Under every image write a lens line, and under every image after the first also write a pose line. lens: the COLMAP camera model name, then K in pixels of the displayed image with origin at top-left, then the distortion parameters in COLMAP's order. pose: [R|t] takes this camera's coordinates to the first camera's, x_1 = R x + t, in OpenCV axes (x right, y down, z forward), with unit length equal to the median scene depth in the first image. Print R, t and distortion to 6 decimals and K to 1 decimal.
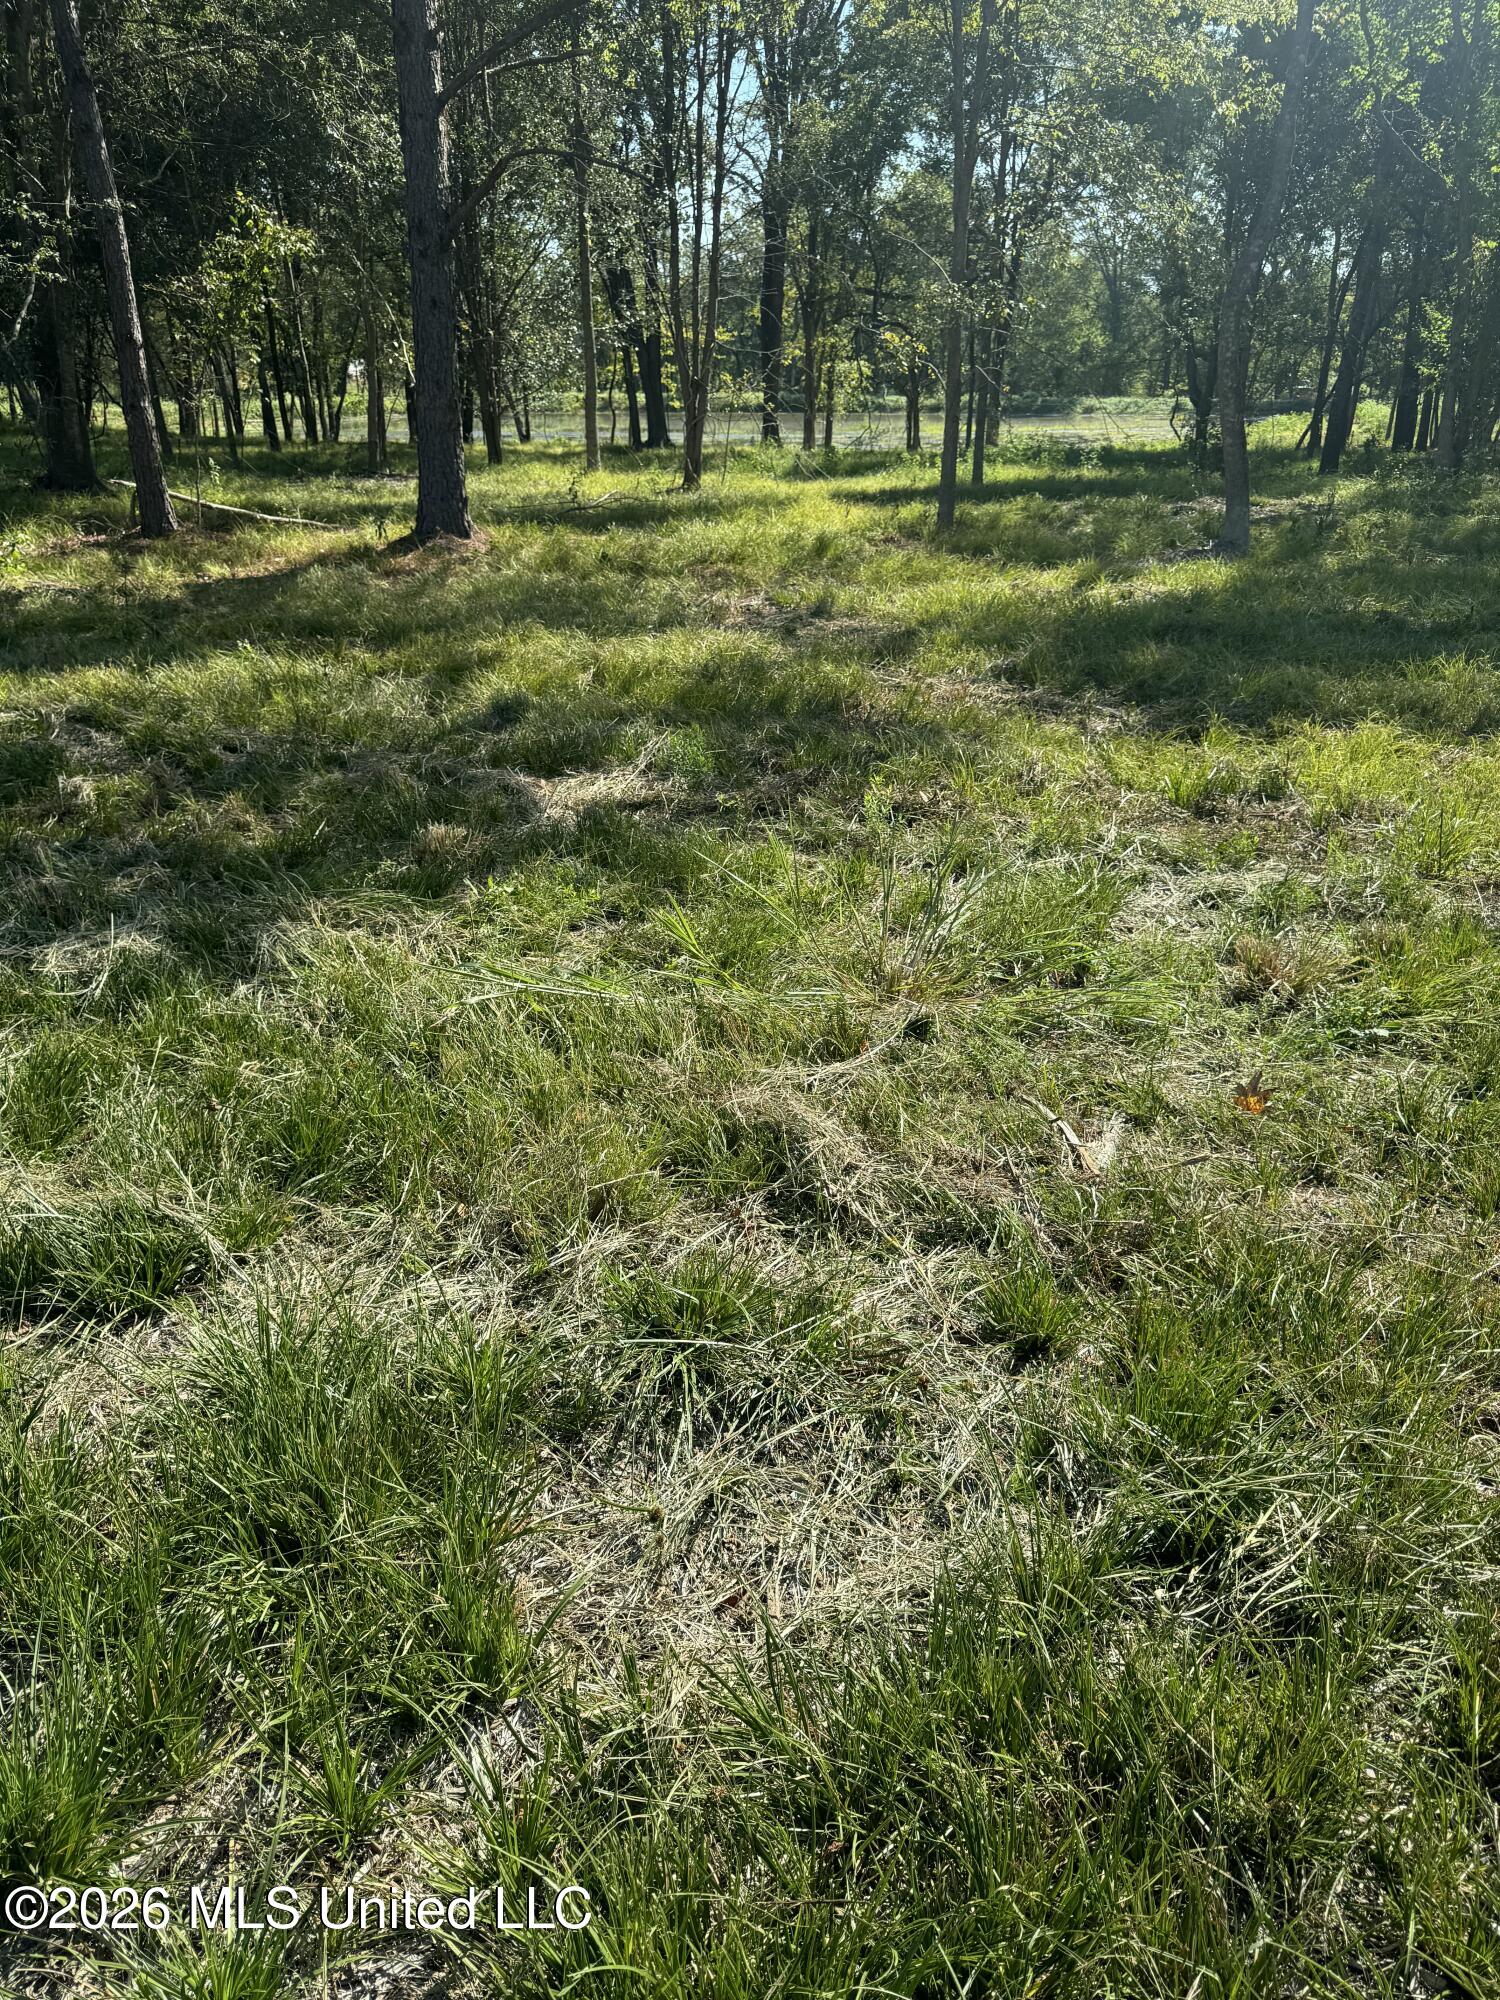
lens RADIAL K [[1390.5, 0, 751.6], [0, 1390.5, 1052.7], [0, 0, 1]] dist [0.002751, -0.017887]
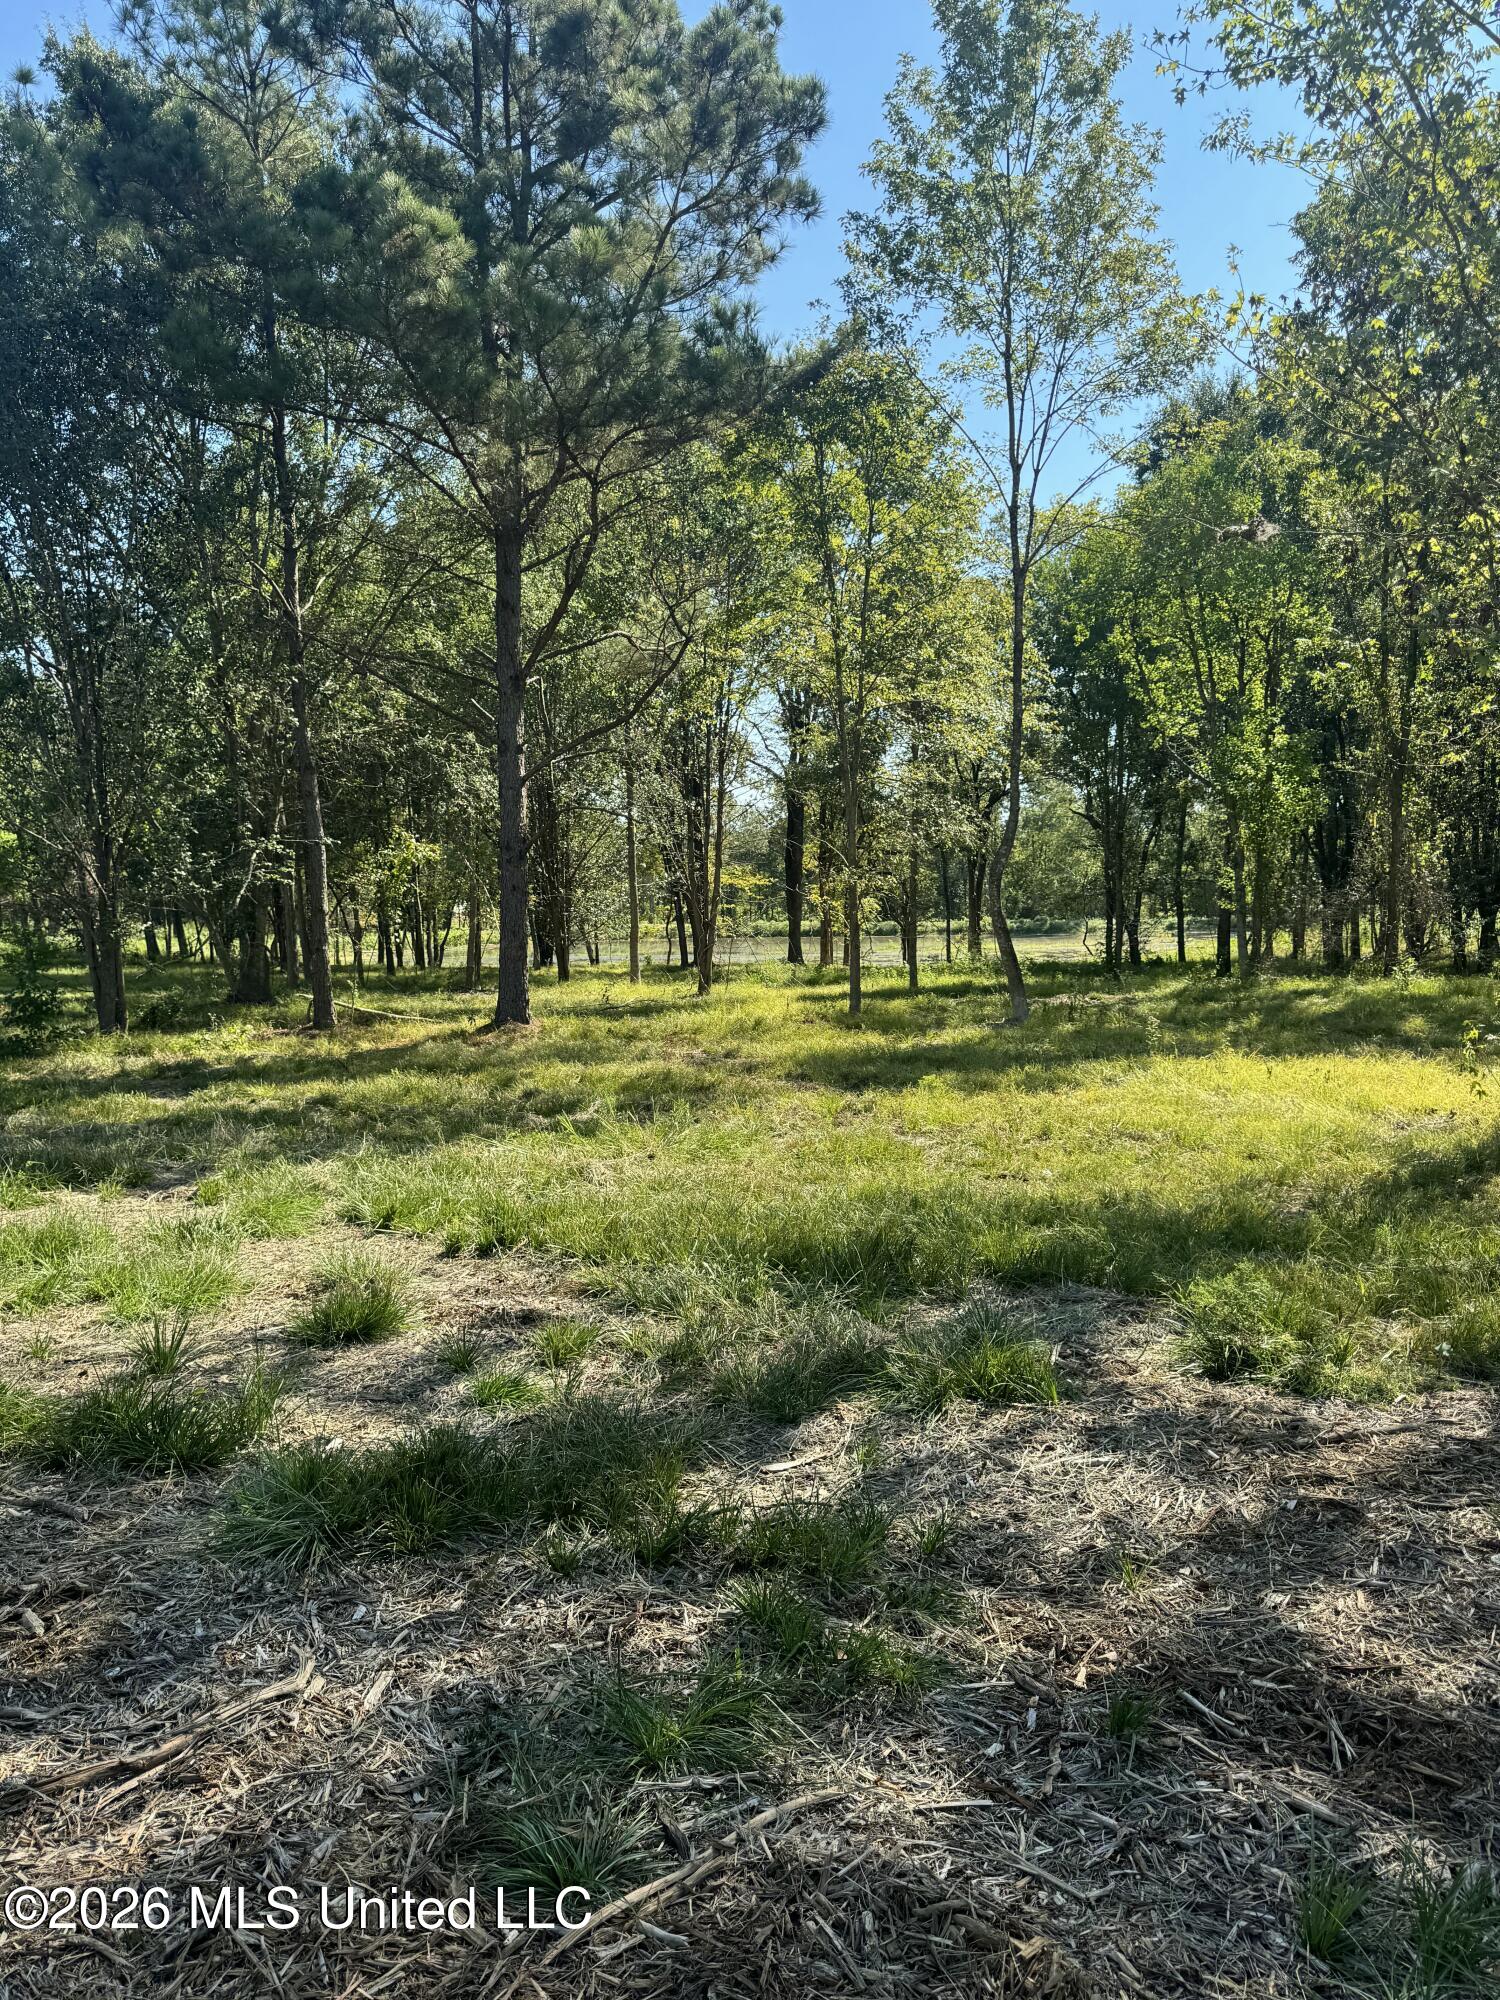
lens RADIAL K [[1390.5, 0, 751.6], [0, 1390.5, 1052.7], [0, 0, 1]] dist [0.002751, -0.017887]
pose [[0.998744, -0.019334, -0.046230, 0.097616], [0.002464, 0.940402, -0.340057, 0.157730], [0.050049, 0.339516, 0.939268, -0.362294]]
